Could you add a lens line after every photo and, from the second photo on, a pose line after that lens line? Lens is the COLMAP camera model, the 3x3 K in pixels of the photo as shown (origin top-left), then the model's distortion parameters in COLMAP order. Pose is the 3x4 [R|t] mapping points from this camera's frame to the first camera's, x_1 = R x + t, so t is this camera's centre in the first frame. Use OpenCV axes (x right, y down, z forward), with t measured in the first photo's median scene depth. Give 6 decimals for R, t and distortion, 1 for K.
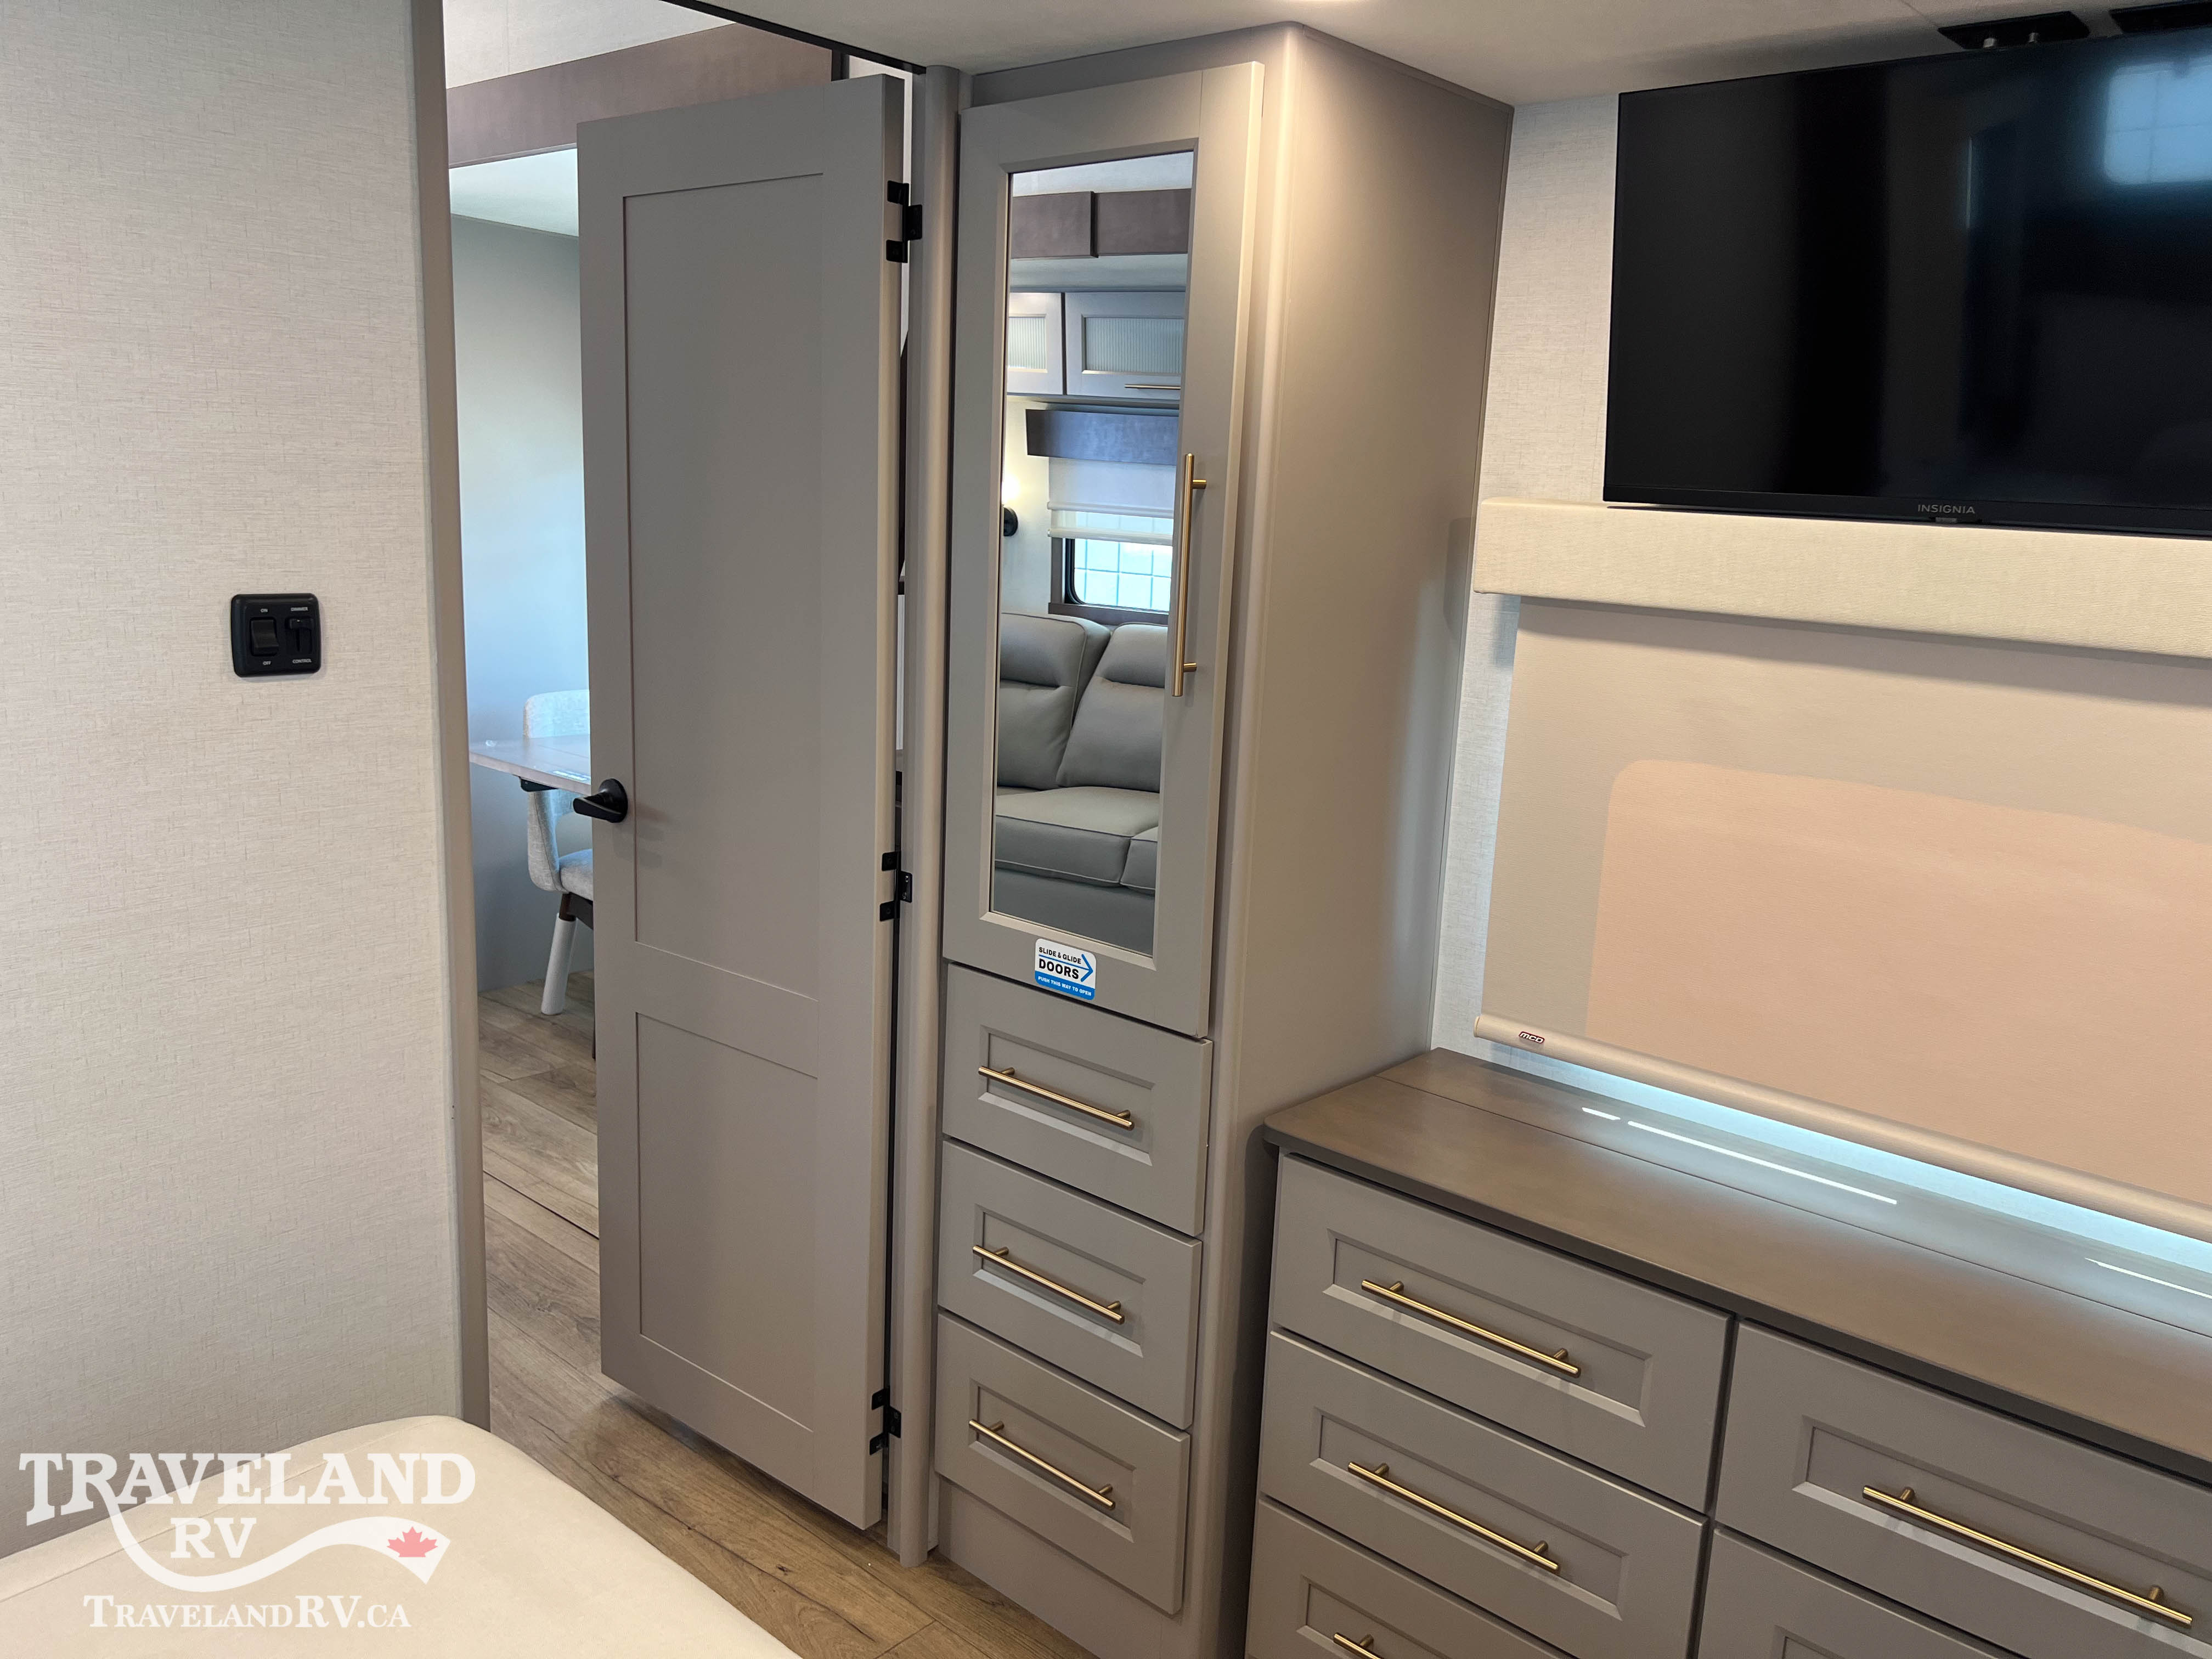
lens RADIAL K [[1640.9, 0, 1109.2], [0, 1640.9, 815.4], [0, 0, 1]] dist [0.058594, -0.075871]
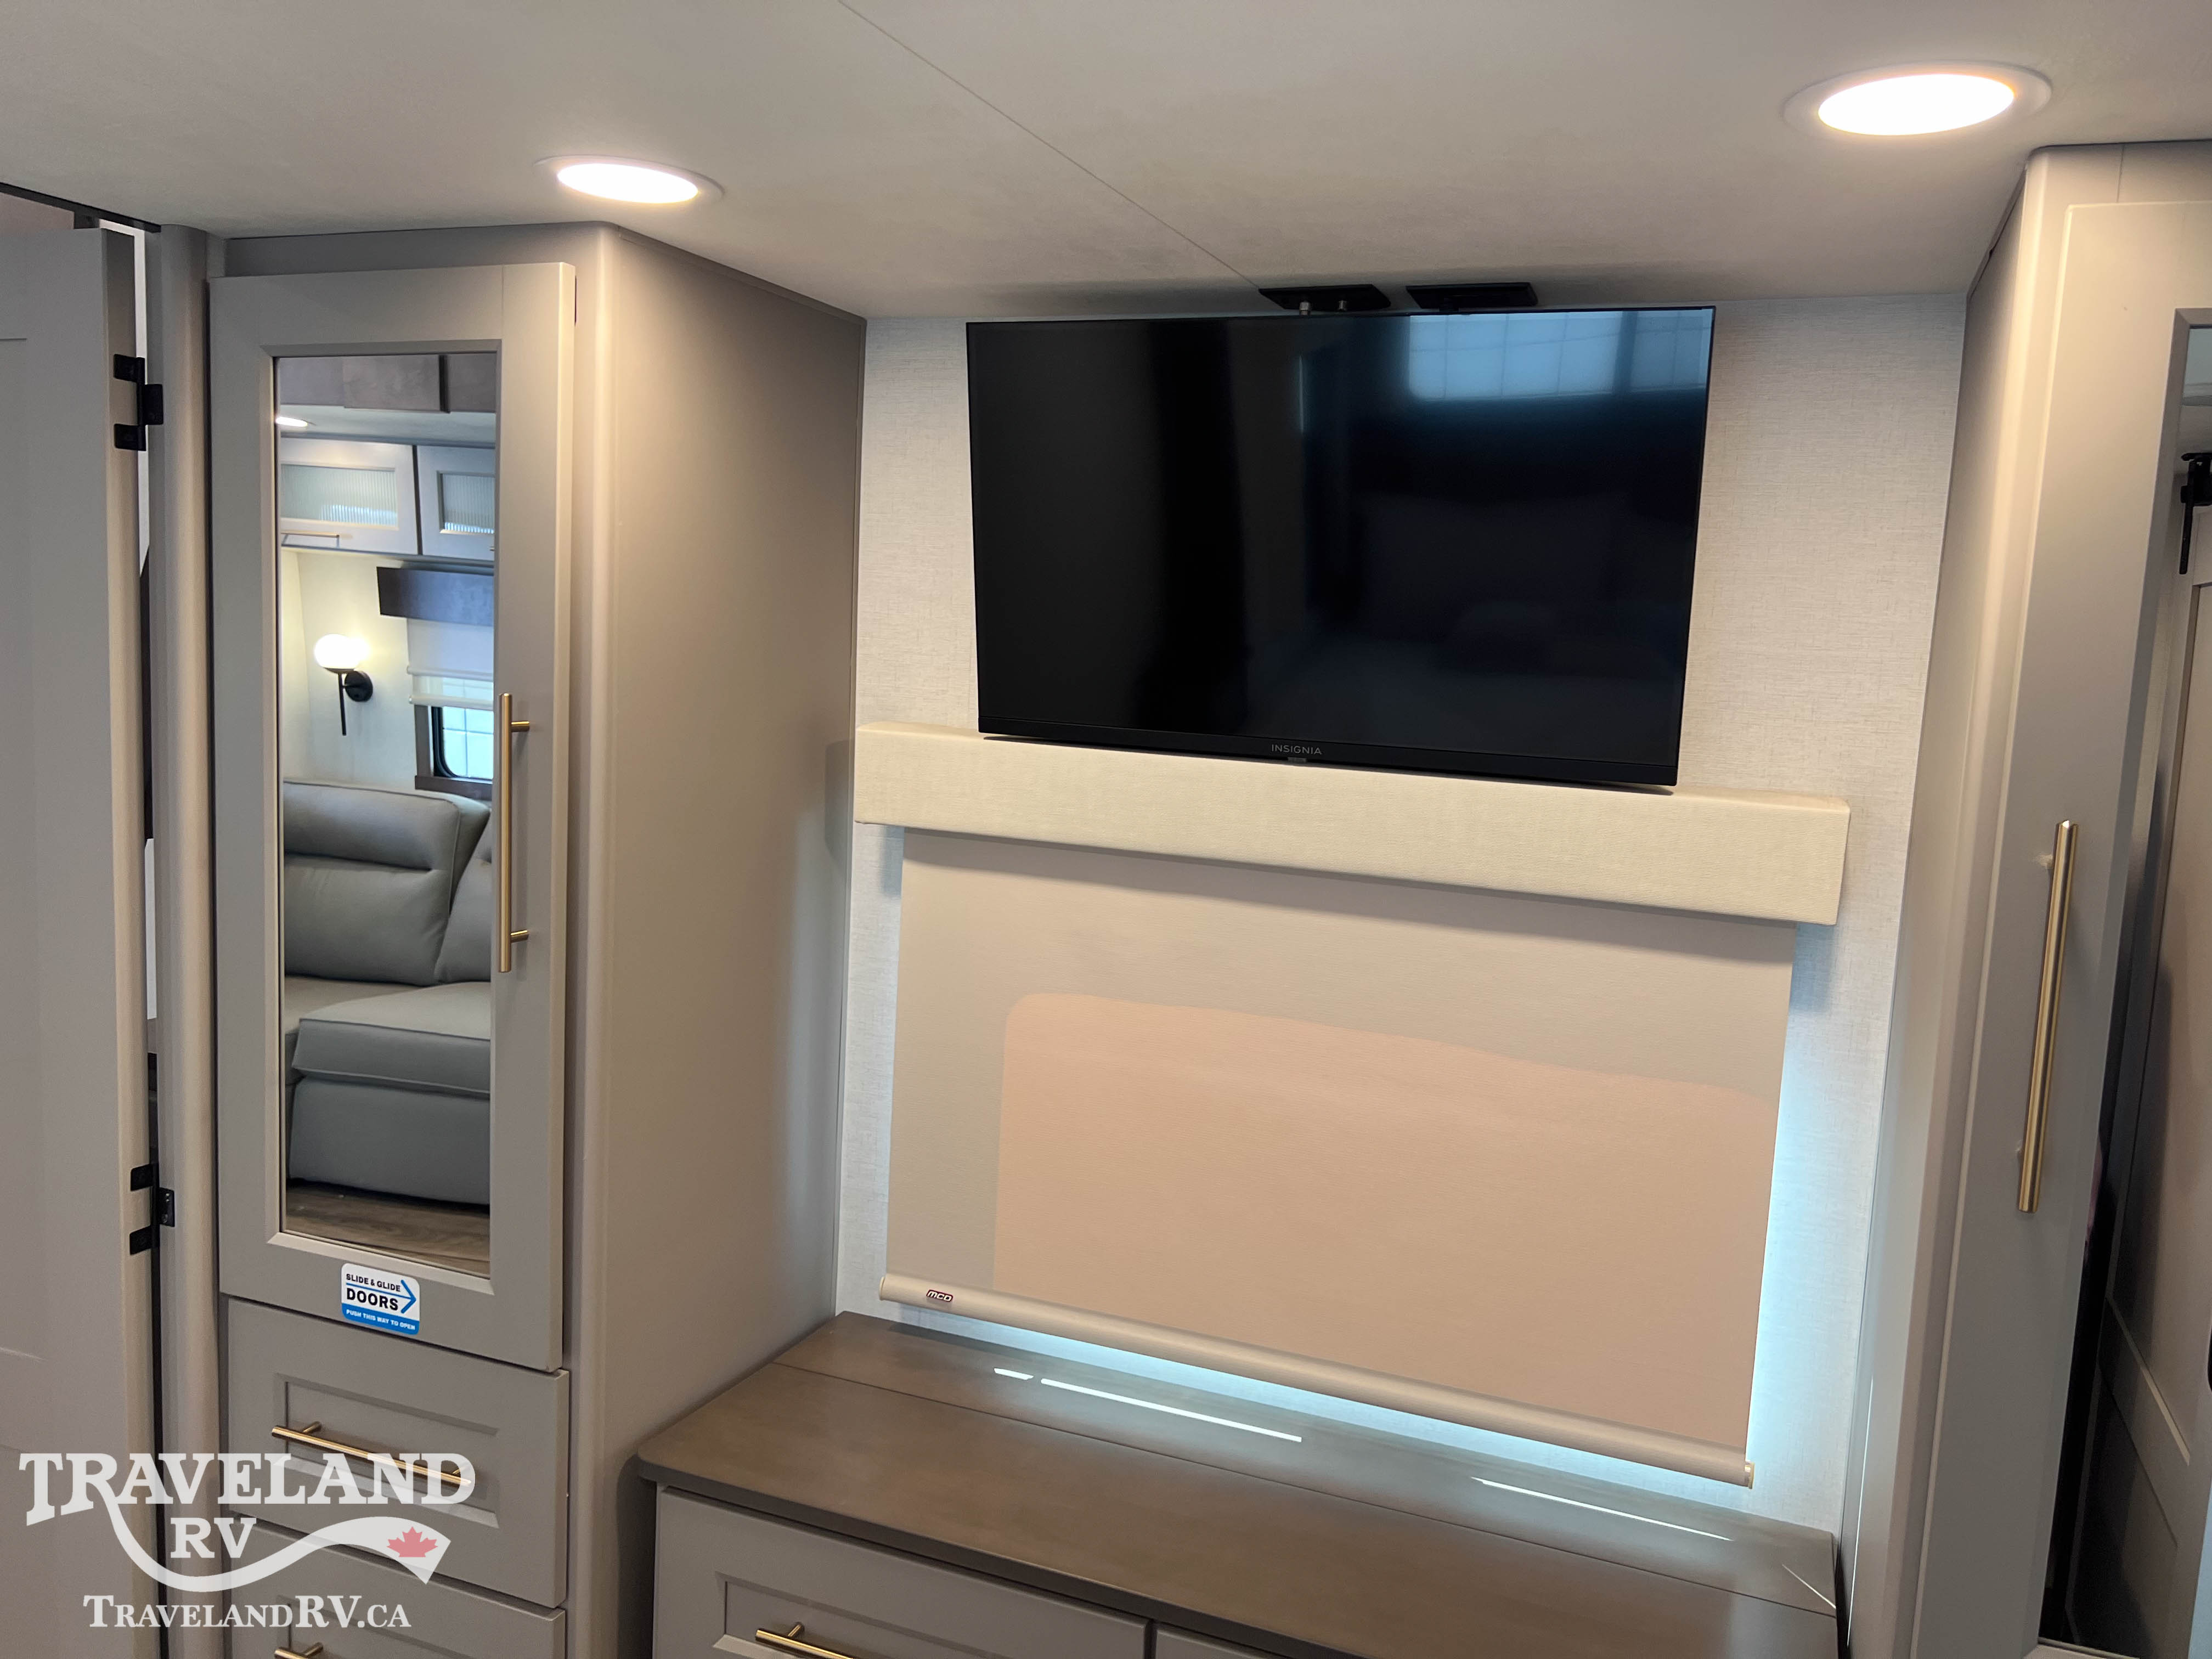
lens RADIAL K [[1640.9, 0, 1122.7], [0, 1640.9, 817.9], [0, 0, 1]] dist [0.058594, -0.075871]
pose [[0.939304, -0.034865, 0.341309, 0.046728], [0.061016, 0.995940, -0.066184, -0.067265], [-0.337616, 0.082992, 0.937618, 0.074341]]
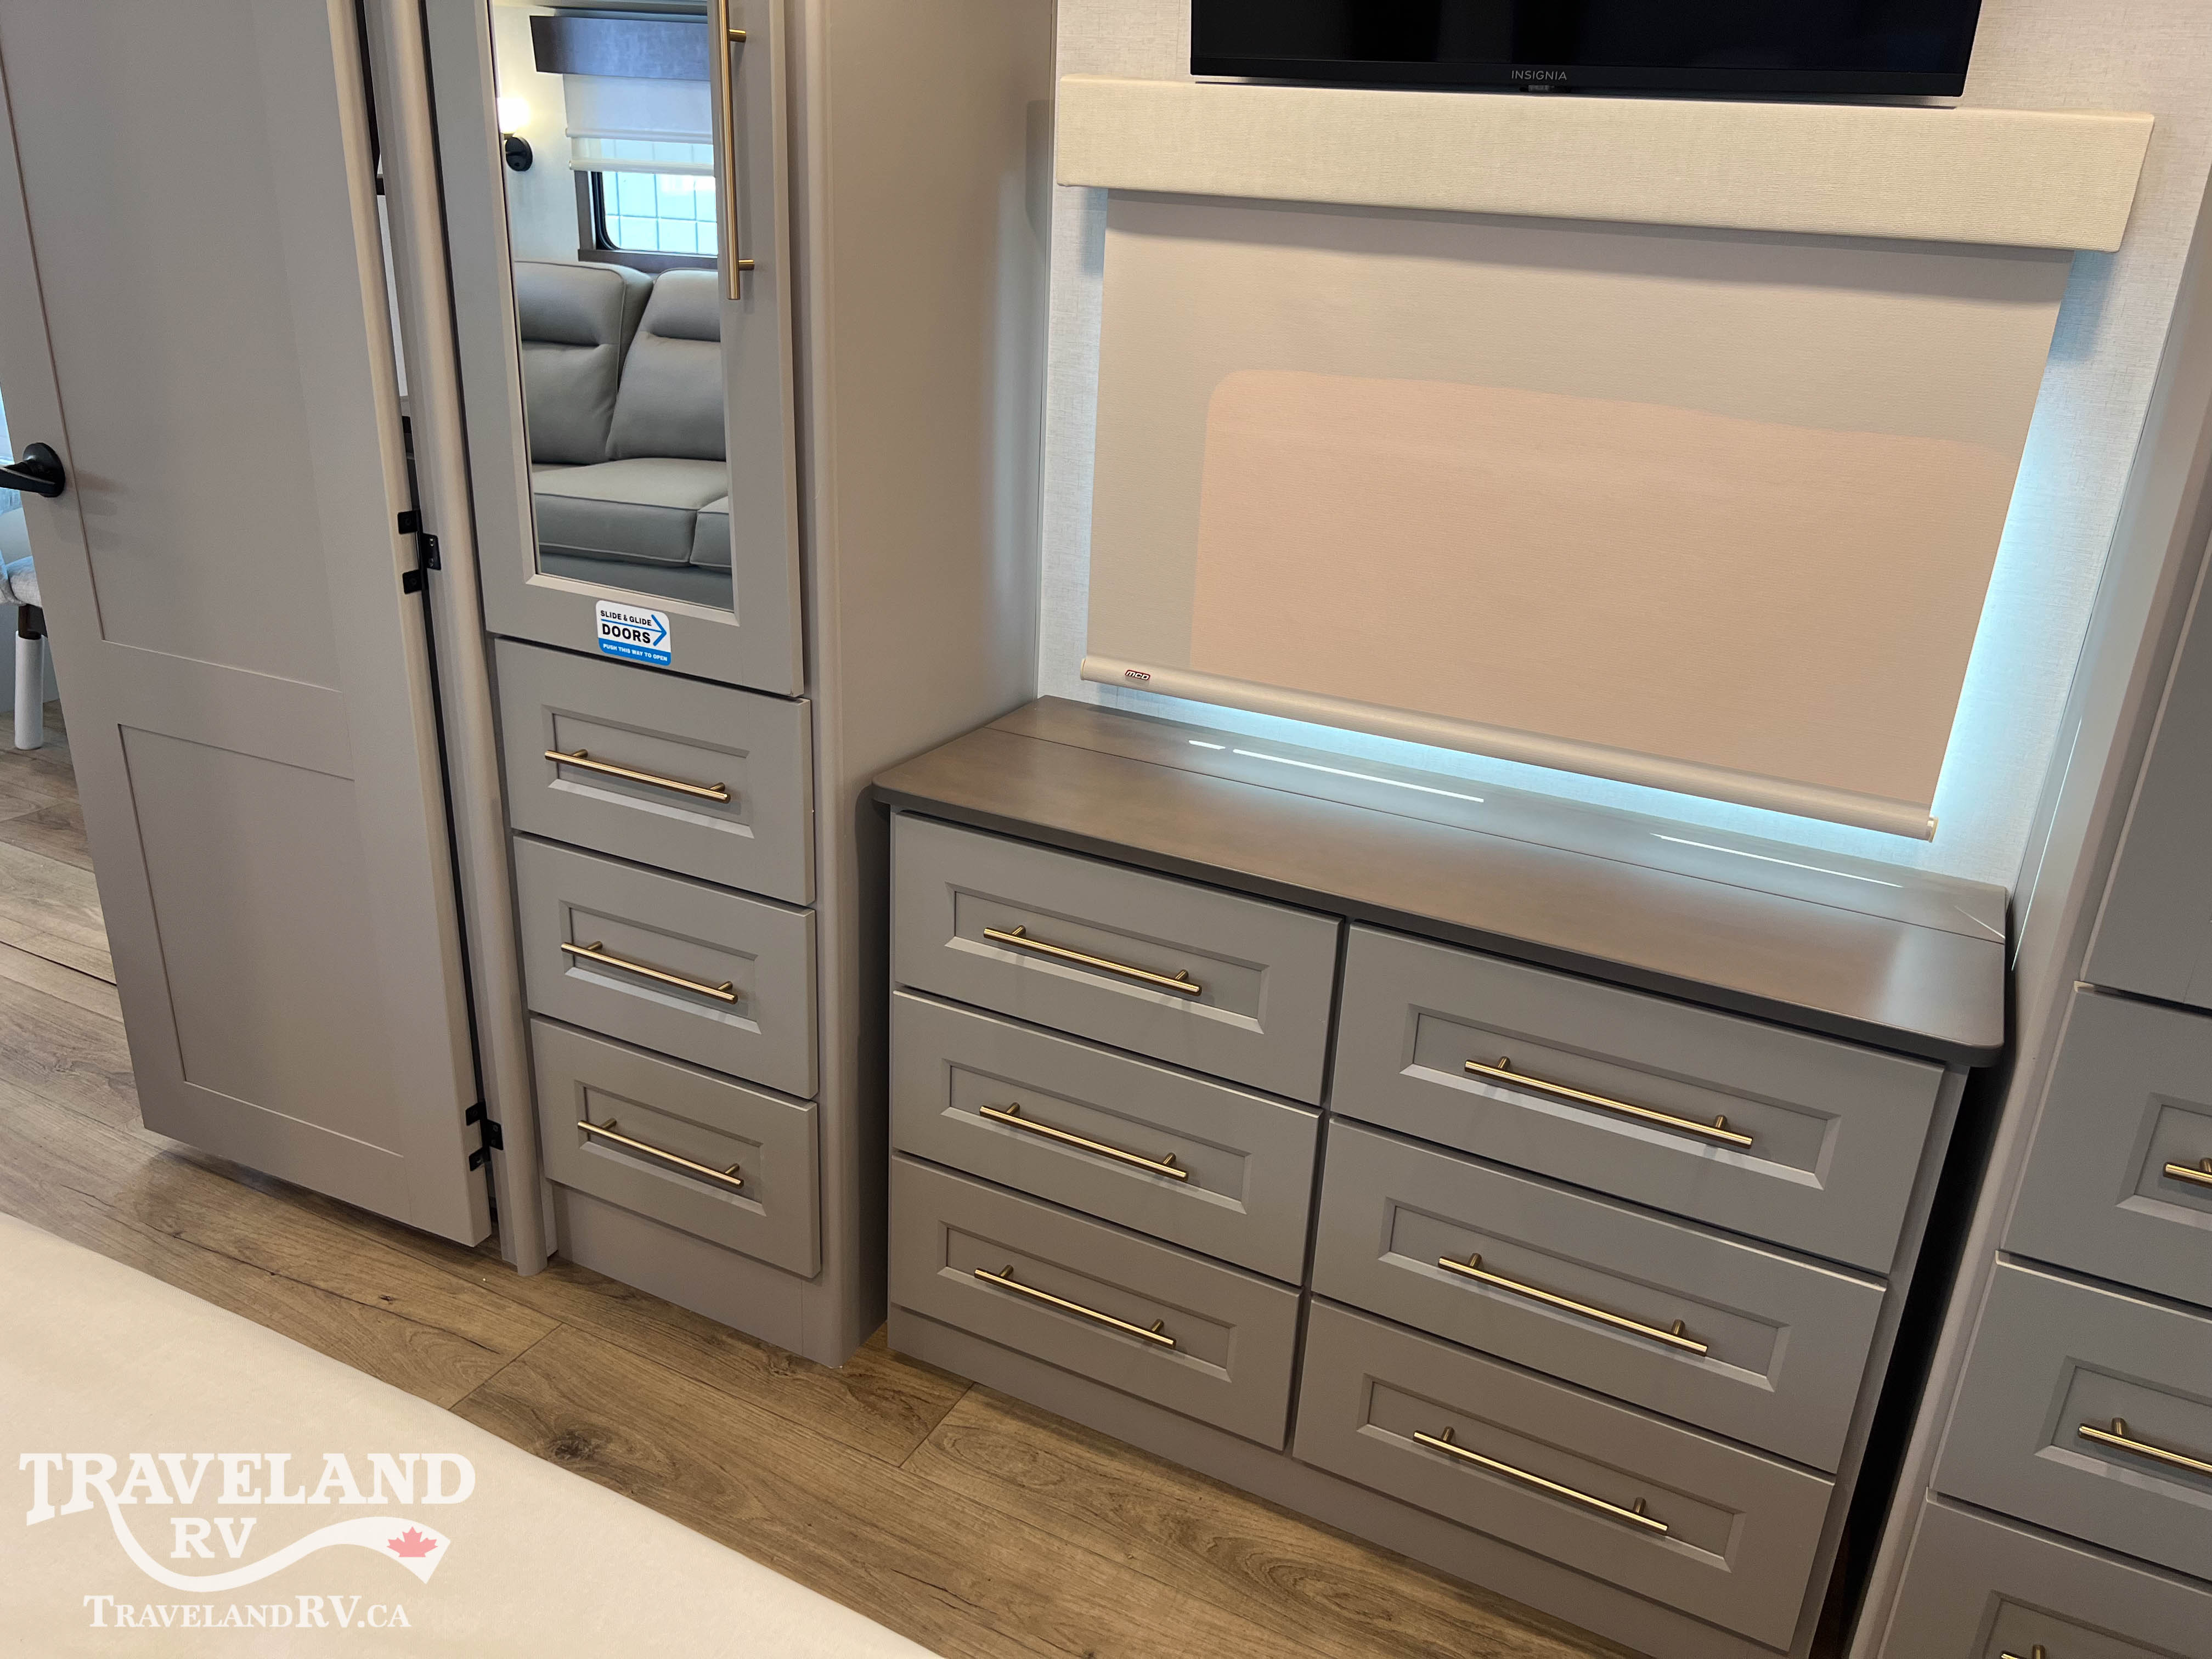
lens RADIAL K [[1640.9, 0, 1101.9], [0, 1640.9, 818.8], [0, 0, 1]] dist [0.058594, -0.075871]
pose [[0.968158, -0.092324, 0.232693, 0.001505], [0.046332, 0.979535, 0.195871, 0.028520], [-0.246014, -0.178853, 0.952622, 0.065616]]
